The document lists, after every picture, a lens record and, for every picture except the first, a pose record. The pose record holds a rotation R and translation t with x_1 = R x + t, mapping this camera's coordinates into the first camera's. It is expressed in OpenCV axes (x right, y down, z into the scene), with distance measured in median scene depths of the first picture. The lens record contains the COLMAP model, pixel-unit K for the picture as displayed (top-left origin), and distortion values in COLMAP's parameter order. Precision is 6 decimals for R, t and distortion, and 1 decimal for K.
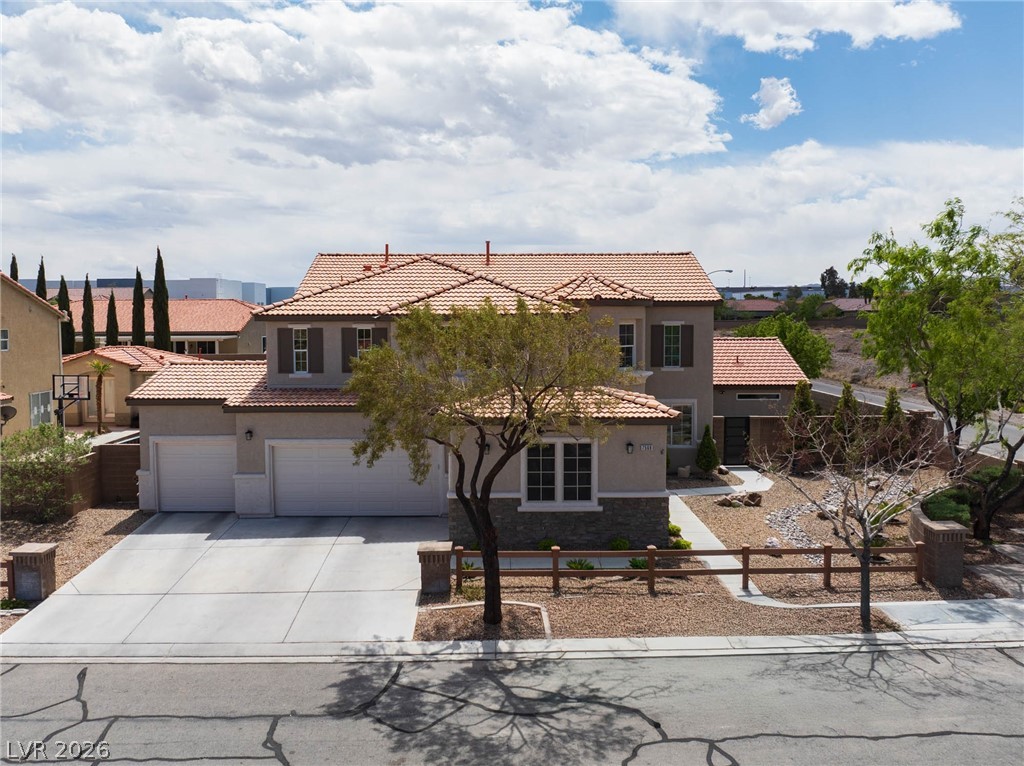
lens RADIAL K [[879.5, 0, 511.6], [0, 879.5, 382.8], [0, 0, 1]] dist [0.017277, -0.060701]
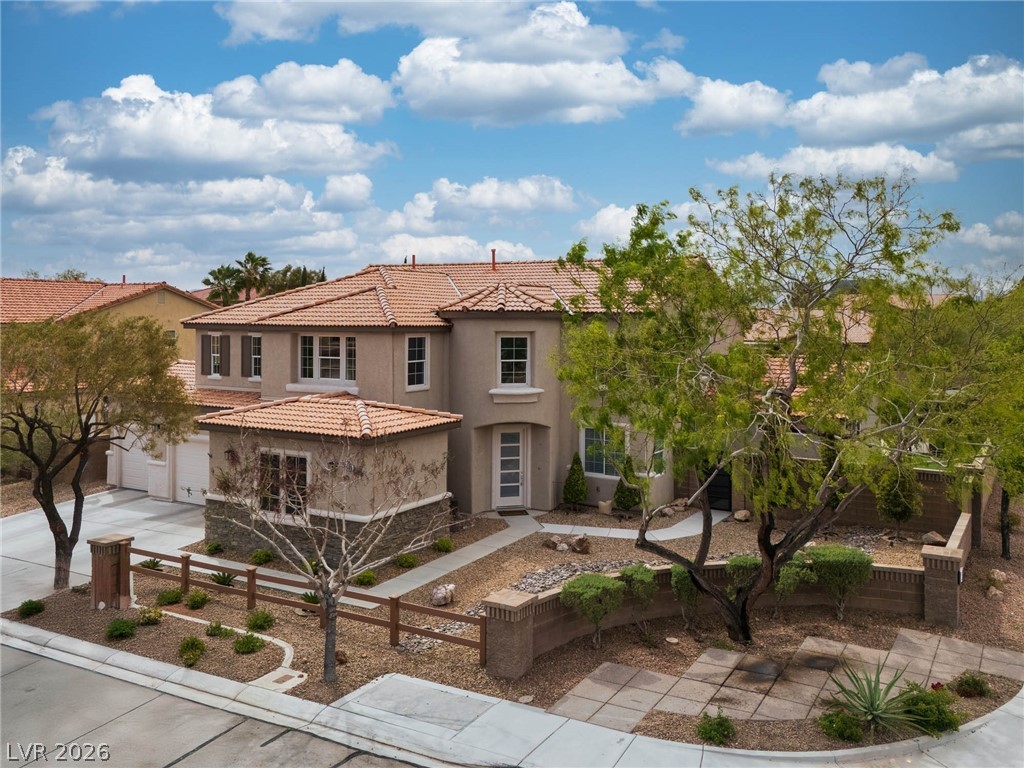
lens RADIAL K [[881.6, 0, 511.9], [0, 881.6, 384.0], [0, 0, 1]] dist [0.004166, -0.000257]
pose [[0.857915, 0.049075, -0.511443, 0.591181], [-0.050202, 0.998672, 0.011615, -0.028572], [0.511334, 0.015711, 0.859238, 0.202033]]
